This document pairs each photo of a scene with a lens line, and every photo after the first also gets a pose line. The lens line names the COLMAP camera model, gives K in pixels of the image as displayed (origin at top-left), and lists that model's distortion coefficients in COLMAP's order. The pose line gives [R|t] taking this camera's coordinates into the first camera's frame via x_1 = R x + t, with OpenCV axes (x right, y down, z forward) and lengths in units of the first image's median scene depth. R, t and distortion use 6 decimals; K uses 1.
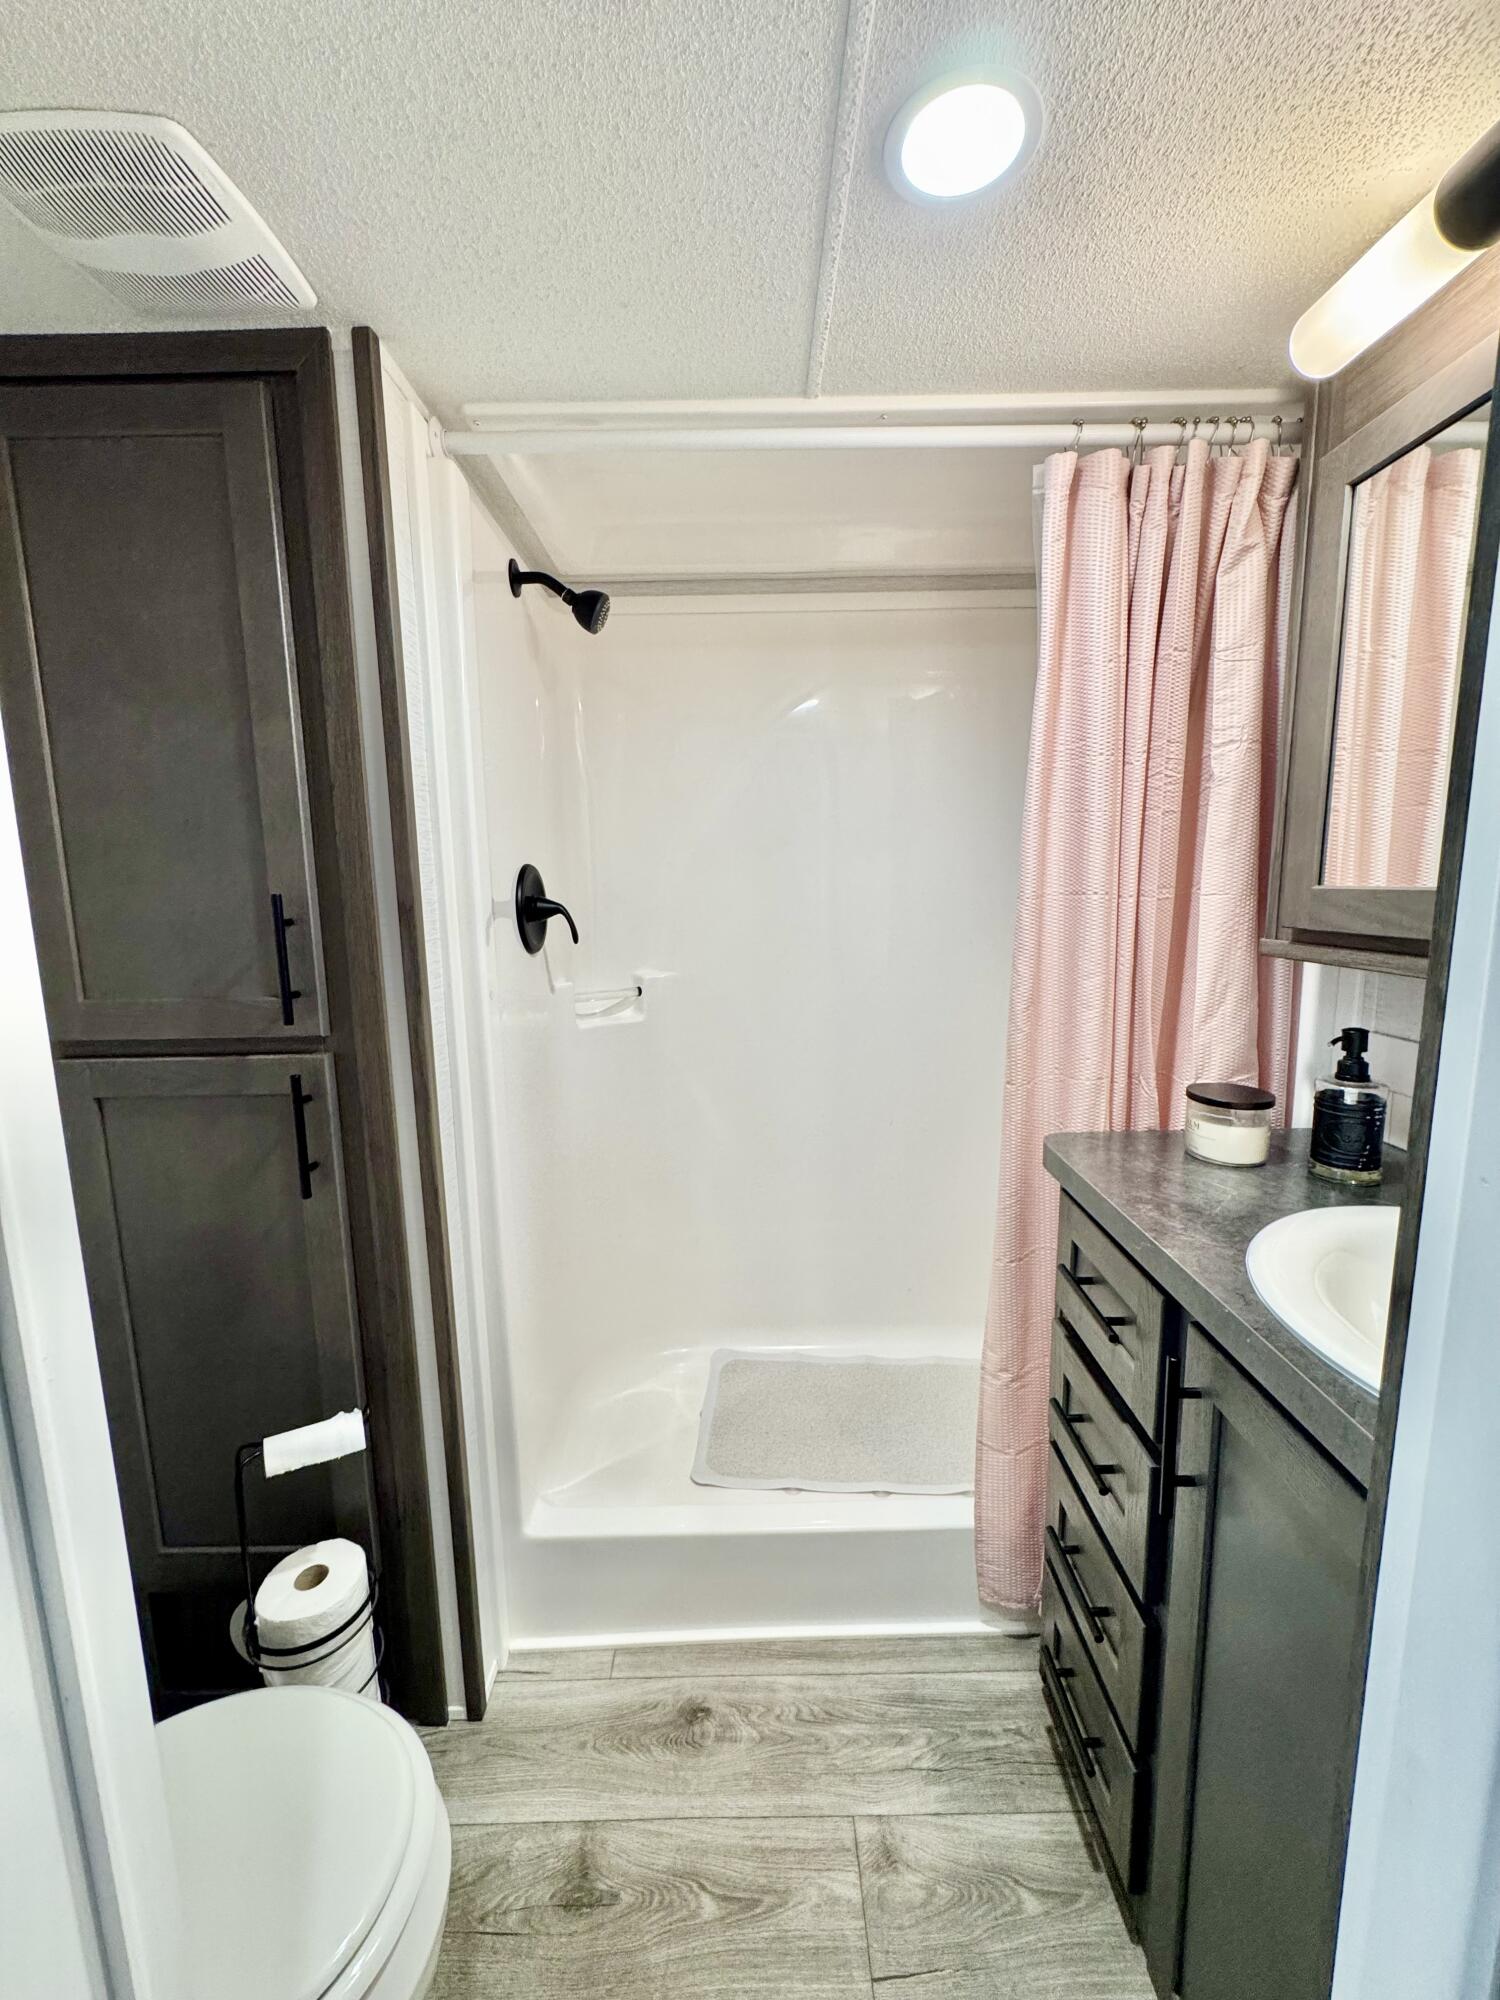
lens RADIAL K [[798.9, 0, 749.1], [0, 798.9, 1000.3], [0, 0, 1]] dist [-0.003235, 0.000335]
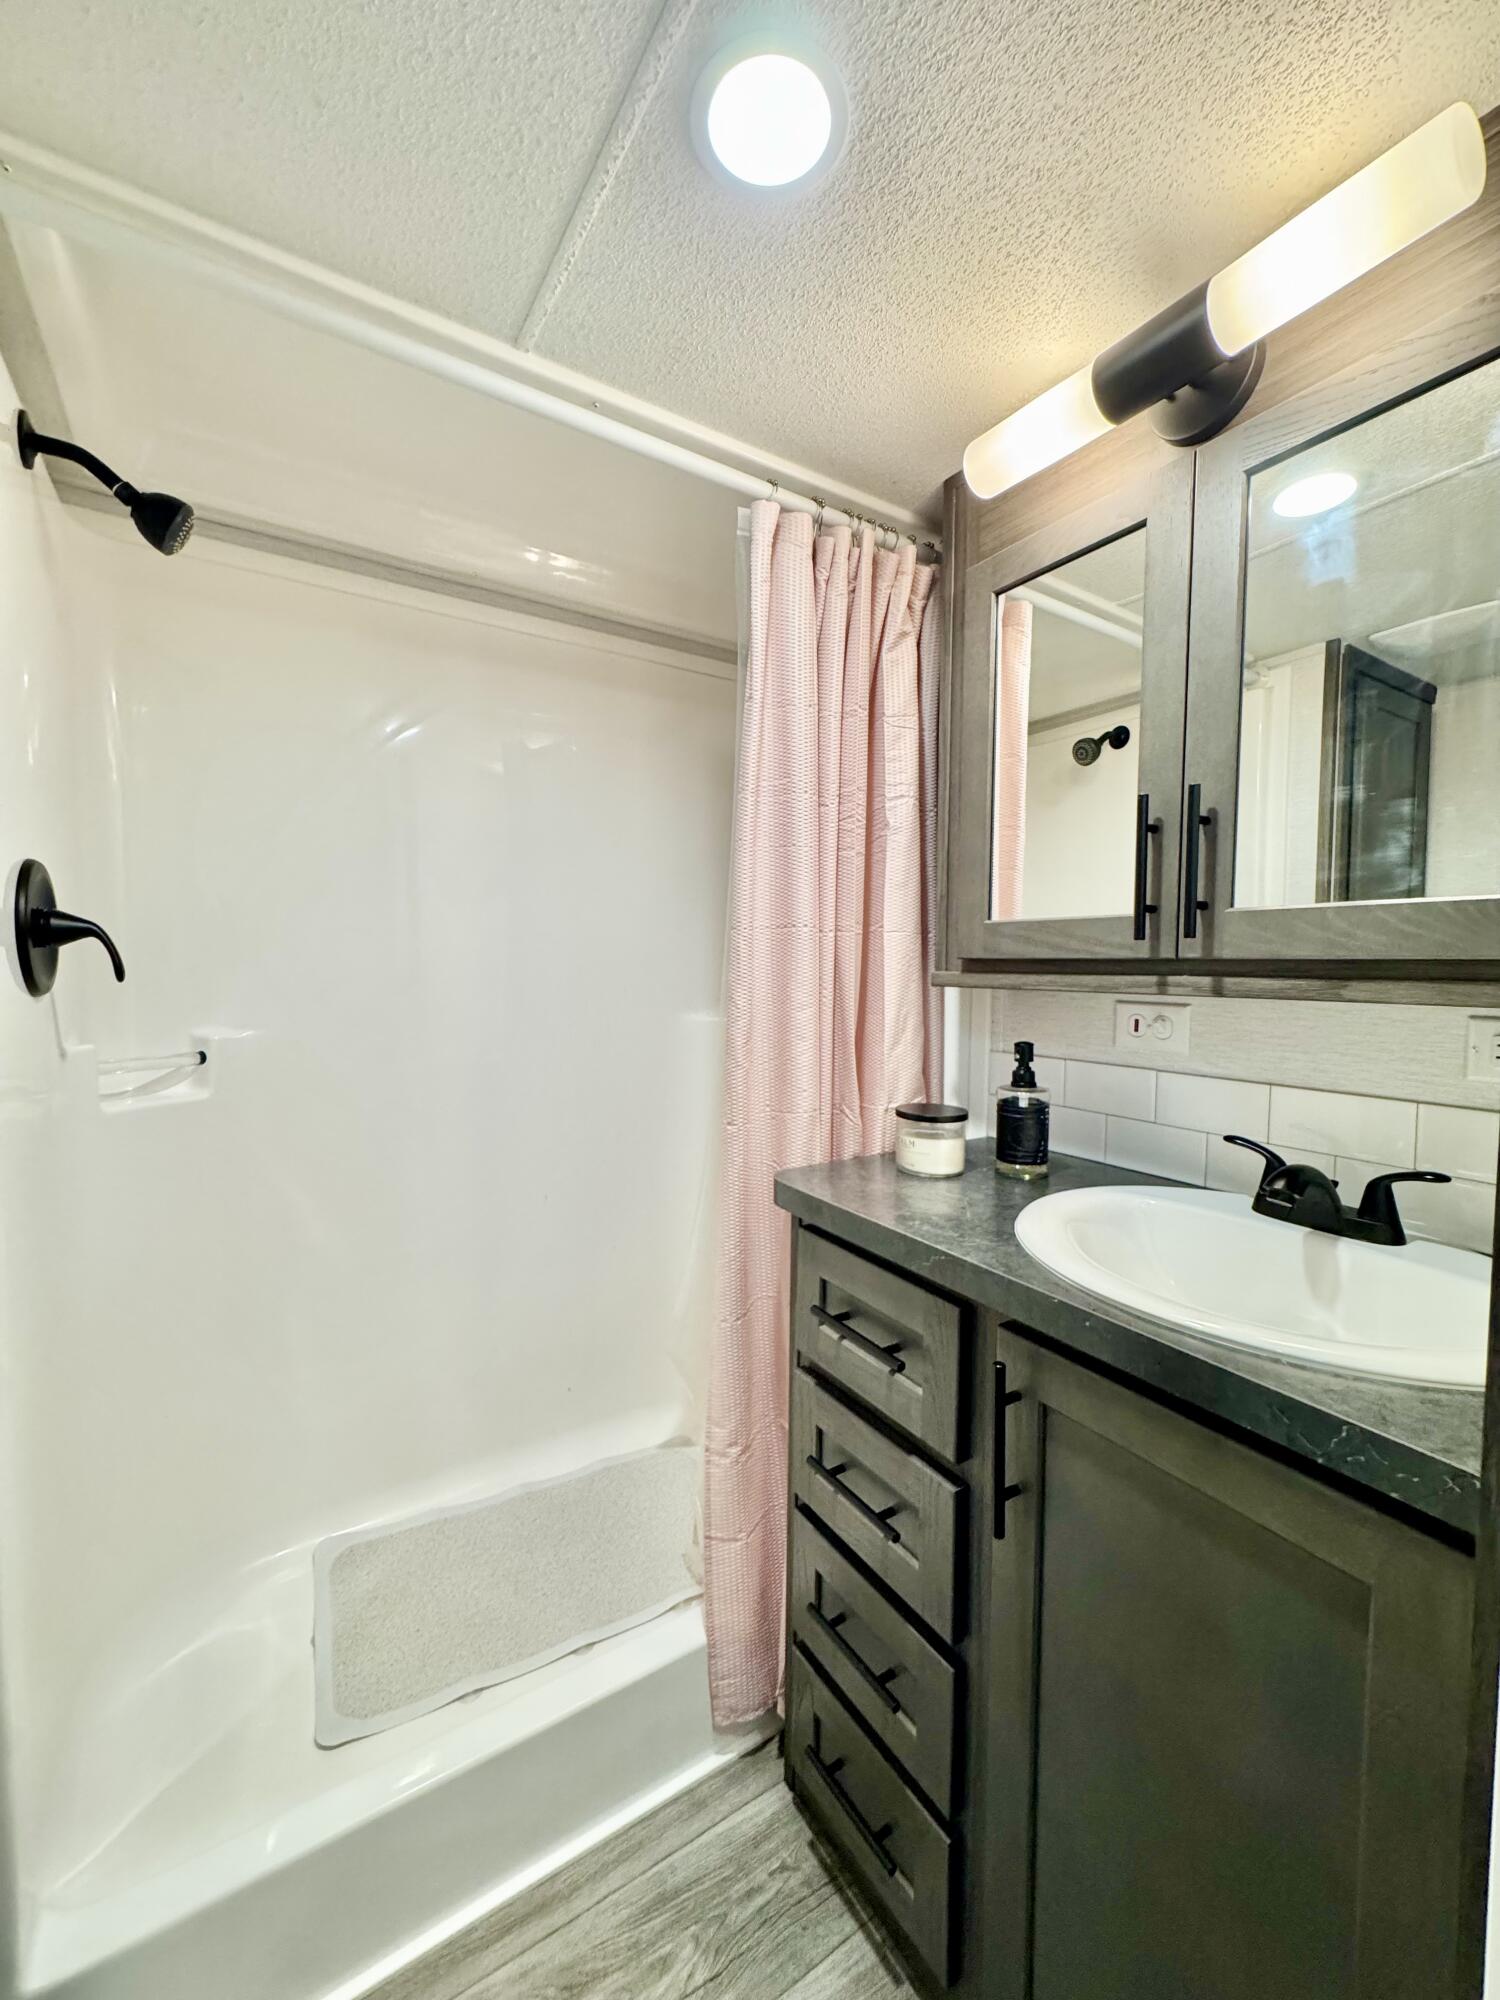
lens RADIAL K [[798.9, 0, 749.6], [0, 798.9, 999.5], [0, 0, 1]] dist [-0.003235, 0.000335]
pose [[0.842180, -0.000328, 0.539197, -0.182860], [0.057364, 0.994379, -0.088992, 0.048633], [-0.536137, 0.105878, 0.837465, 0.203688]]
